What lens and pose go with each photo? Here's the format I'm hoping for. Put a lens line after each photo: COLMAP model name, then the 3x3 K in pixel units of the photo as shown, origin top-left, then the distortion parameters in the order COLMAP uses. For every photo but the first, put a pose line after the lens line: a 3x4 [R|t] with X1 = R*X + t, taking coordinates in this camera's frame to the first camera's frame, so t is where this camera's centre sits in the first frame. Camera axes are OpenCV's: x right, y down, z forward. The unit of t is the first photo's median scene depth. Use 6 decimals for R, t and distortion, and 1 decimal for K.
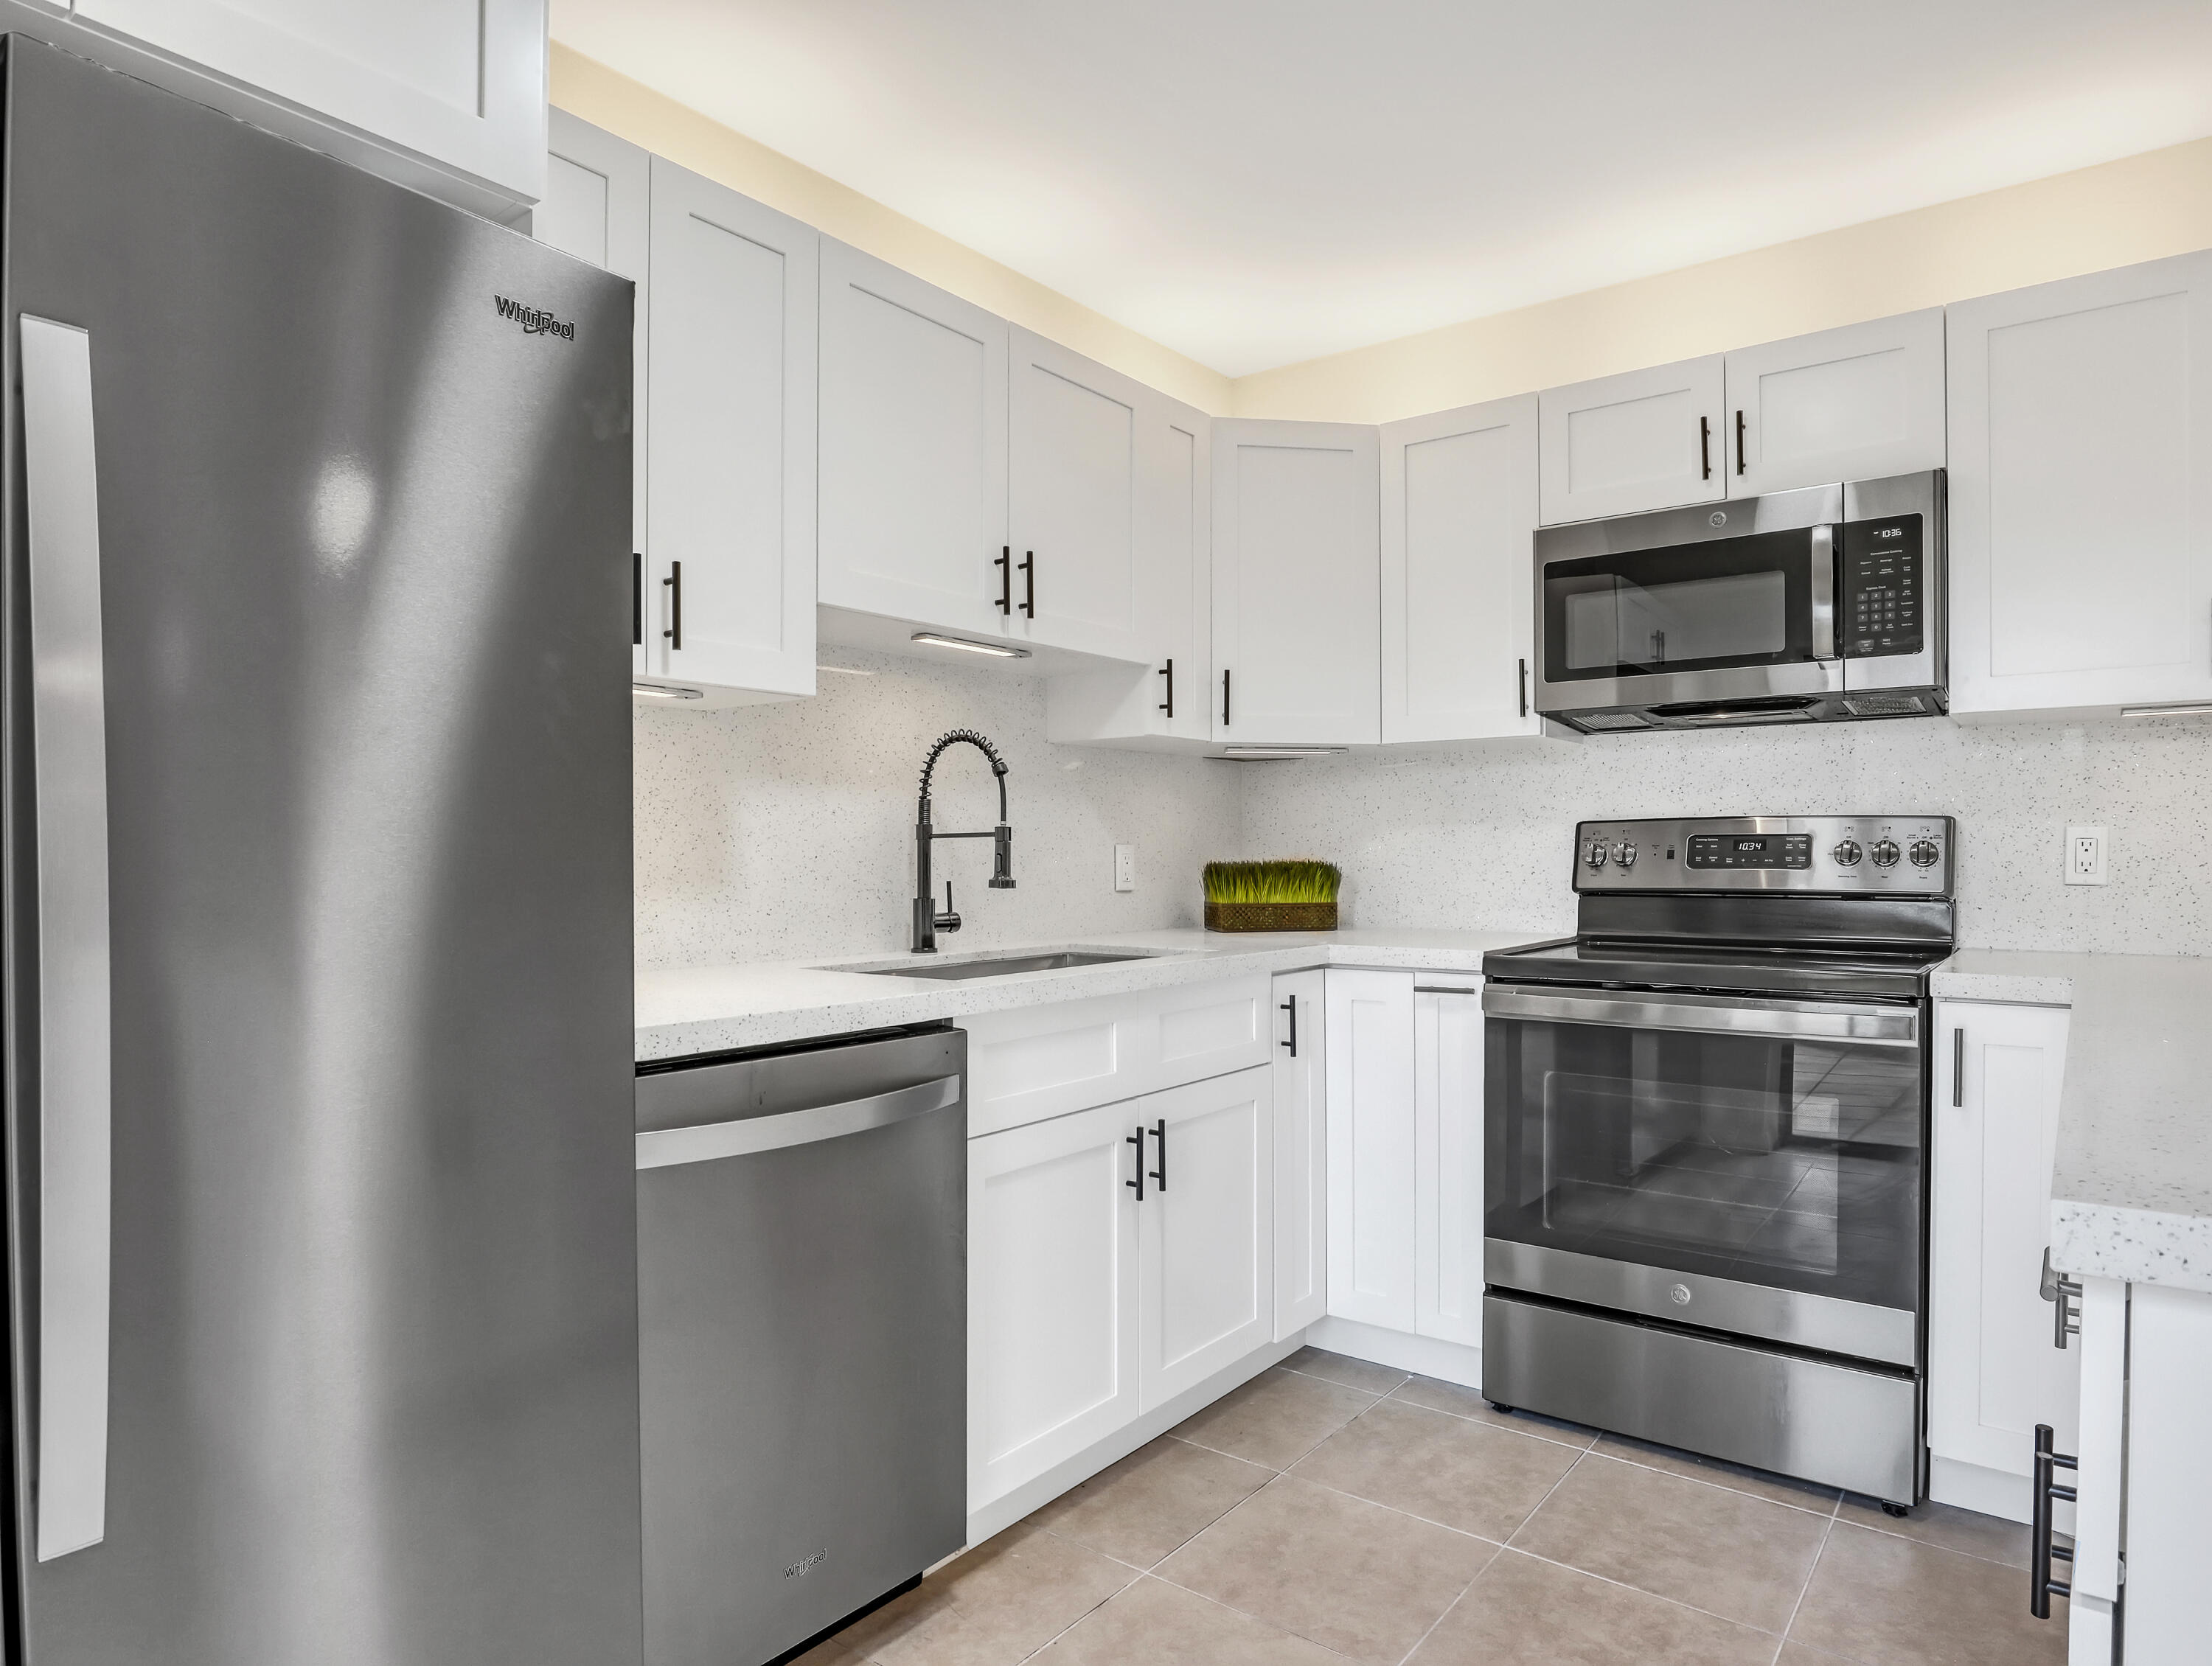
lens RADIAL K [[1316.9, 0, 1111.4], [0, 1316.9, 851.9], [0, 0, 1]] dist [-0.030046, 0.000423]
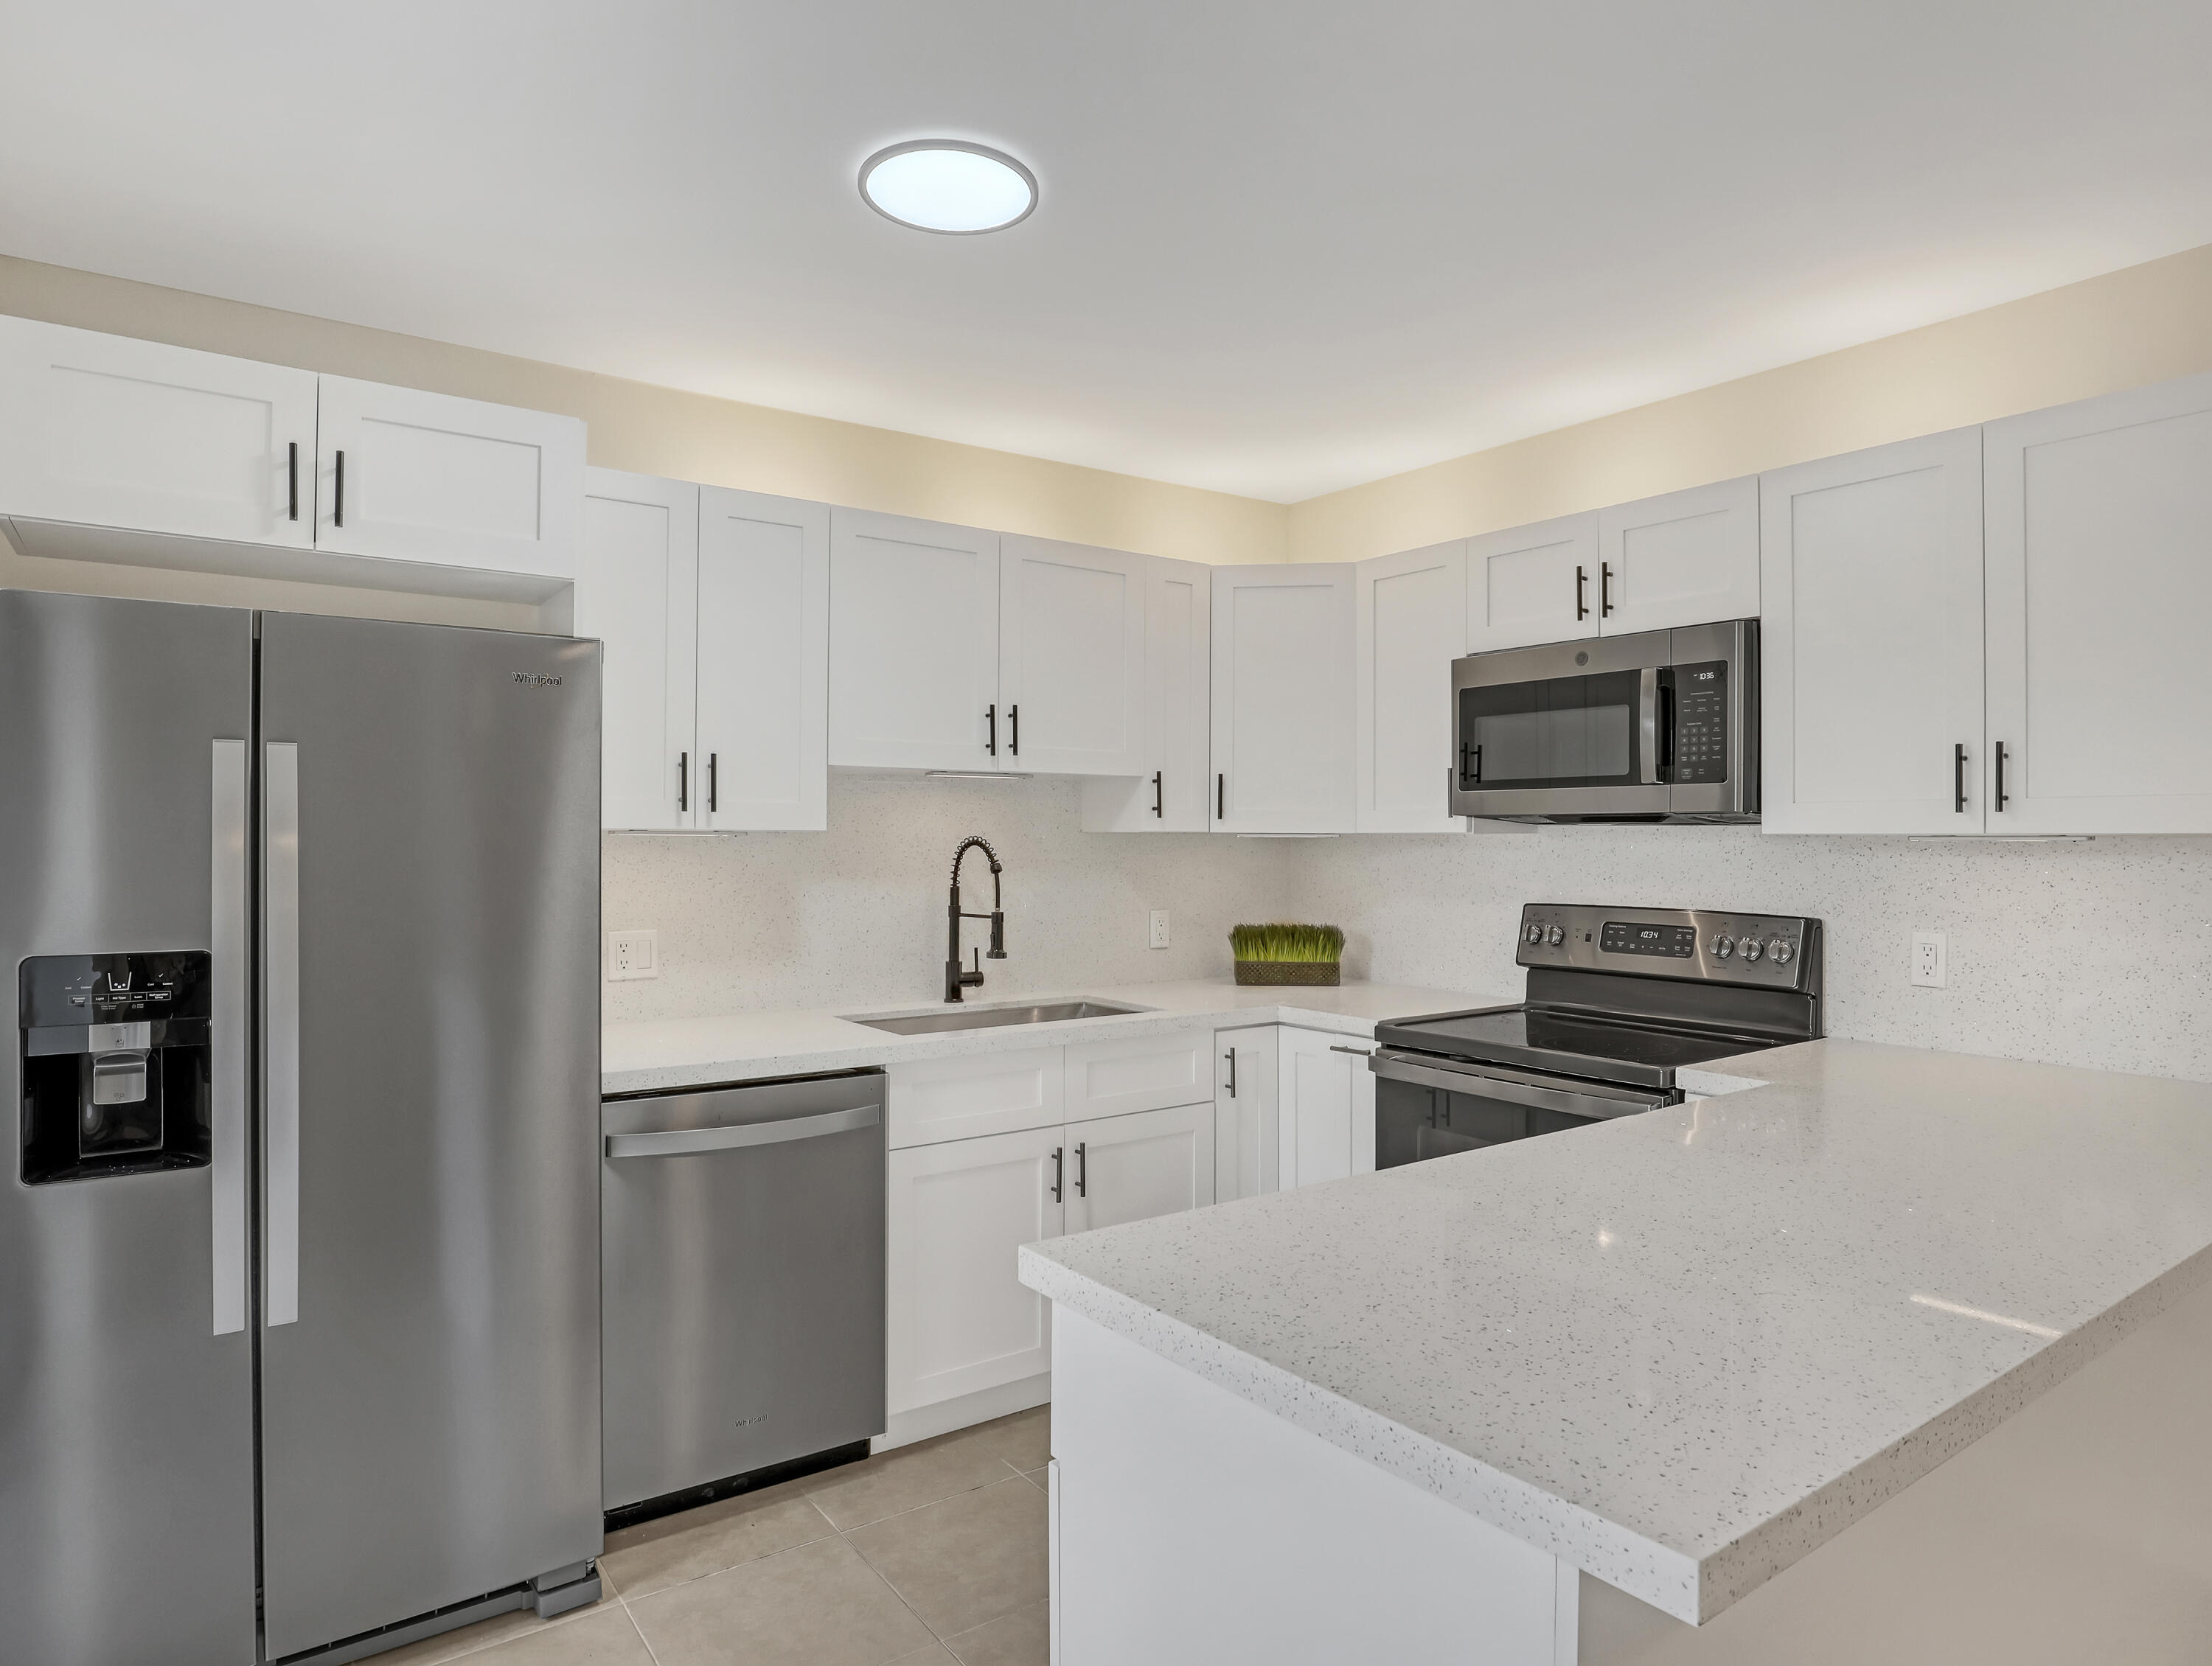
lens RADIAL K [[1316.9, 0, 1102.6], [0, 1316.9, 820.7], [0, 0, 1]] dist [-0.030046, 0.000423]
pose [[0.957704, 0.002467, -0.287746, 0.384210], [-0.006014, 0.999916, -0.011443, -0.092330], [0.287693, 0.012689, 0.957639, -0.231838]]
